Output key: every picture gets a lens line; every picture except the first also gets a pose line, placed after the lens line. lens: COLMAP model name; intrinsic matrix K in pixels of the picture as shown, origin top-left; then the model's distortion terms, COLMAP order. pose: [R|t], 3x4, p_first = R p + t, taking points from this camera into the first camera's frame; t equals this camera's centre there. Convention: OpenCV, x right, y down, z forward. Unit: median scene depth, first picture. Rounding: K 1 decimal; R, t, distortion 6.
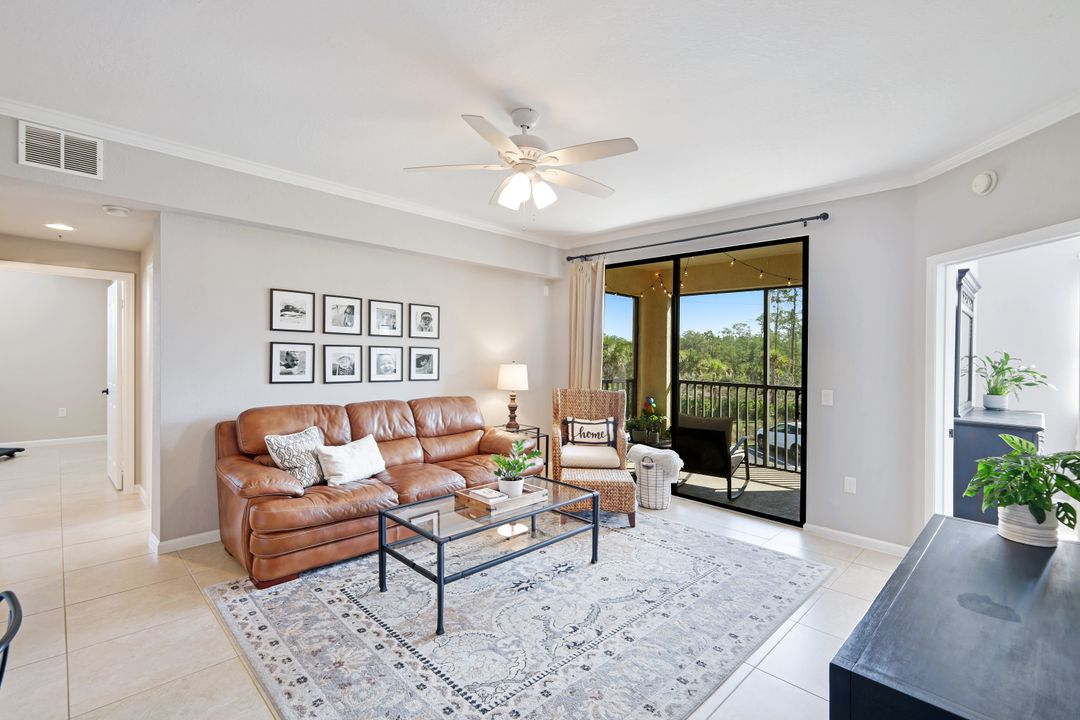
lens RADIAL K [[484.5, 0, 547.2], [0, 484.5, 355.4], [0, 0, 1]] dist [0.002902, 0.000452]
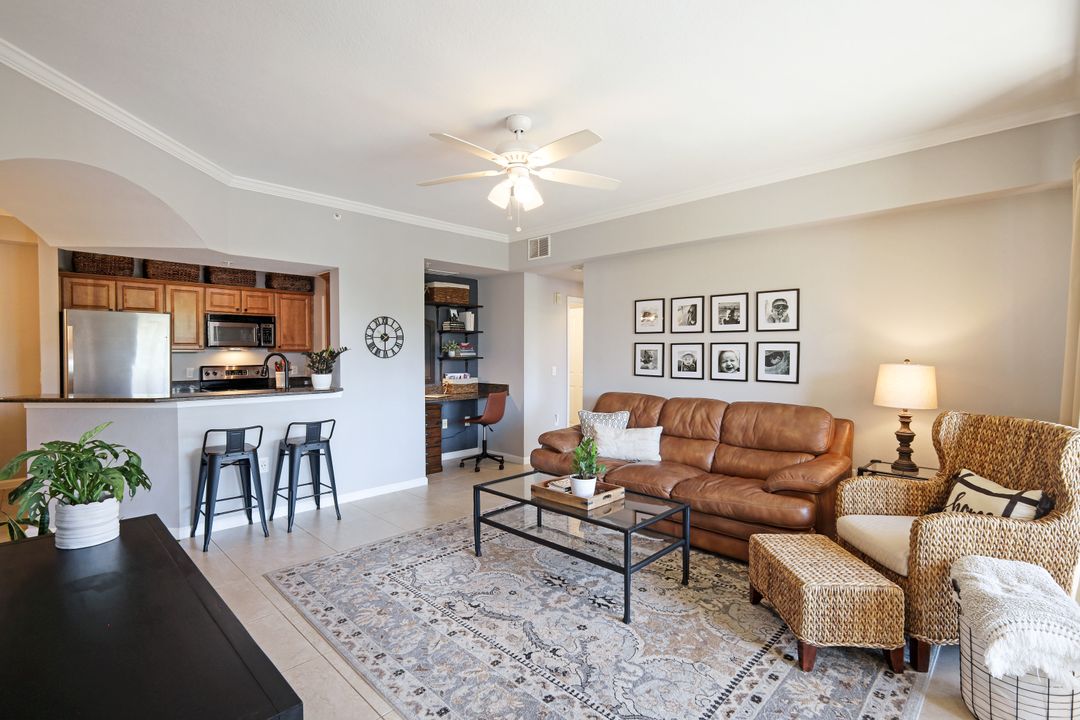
lens RADIAL K [[513.0, 0, 541.7], [0, 513.0, 359.4], [0, 0, 1]] dist [-0.001892, -0.000168]
pose [[0.003770, -0.003480, -0.999987, 0.635322], [-0.003138, 0.999989, -0.003492, 0.017401], [0.999988, 0.003151, 0.003759, 0.617194]]
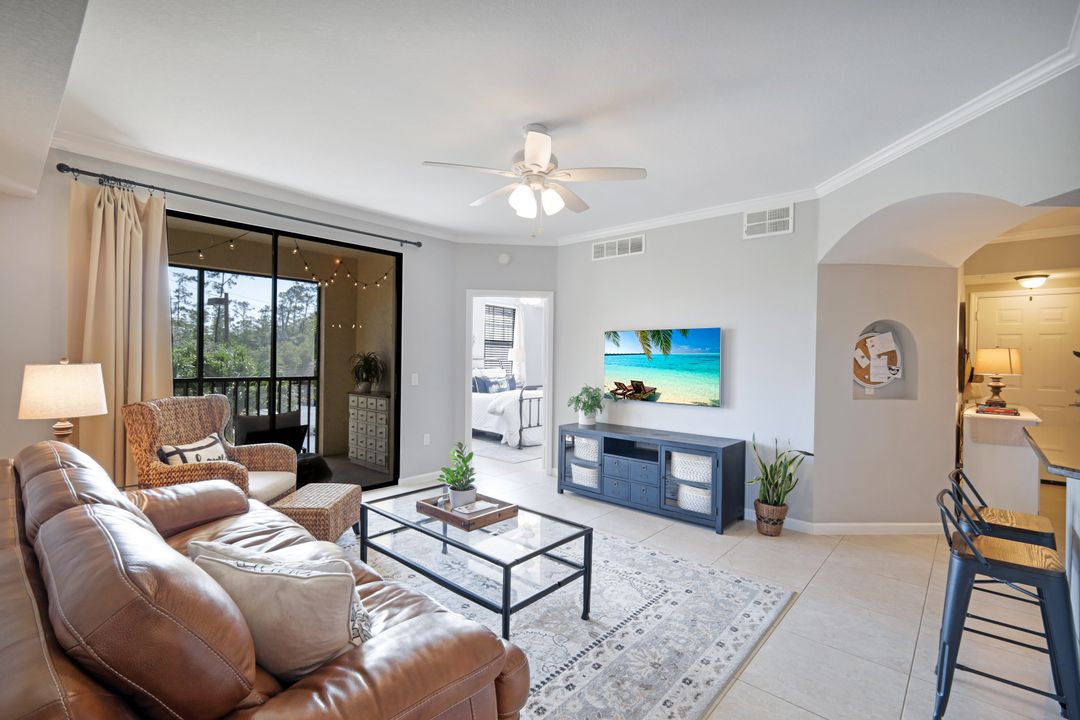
lens RADIAL K [[484.5, 0, 542.7], [0, 484.5, 351.1], [0, 0, 1]] dist [0.002902, 0.000452]
pose [[-0.053007, -0.012216, 0.998519, -0.665943], [-0.013782, 0.999839, 0.011500, -0.009564], [-0.998499, -0.013152, -0.053167, 0.611338]]
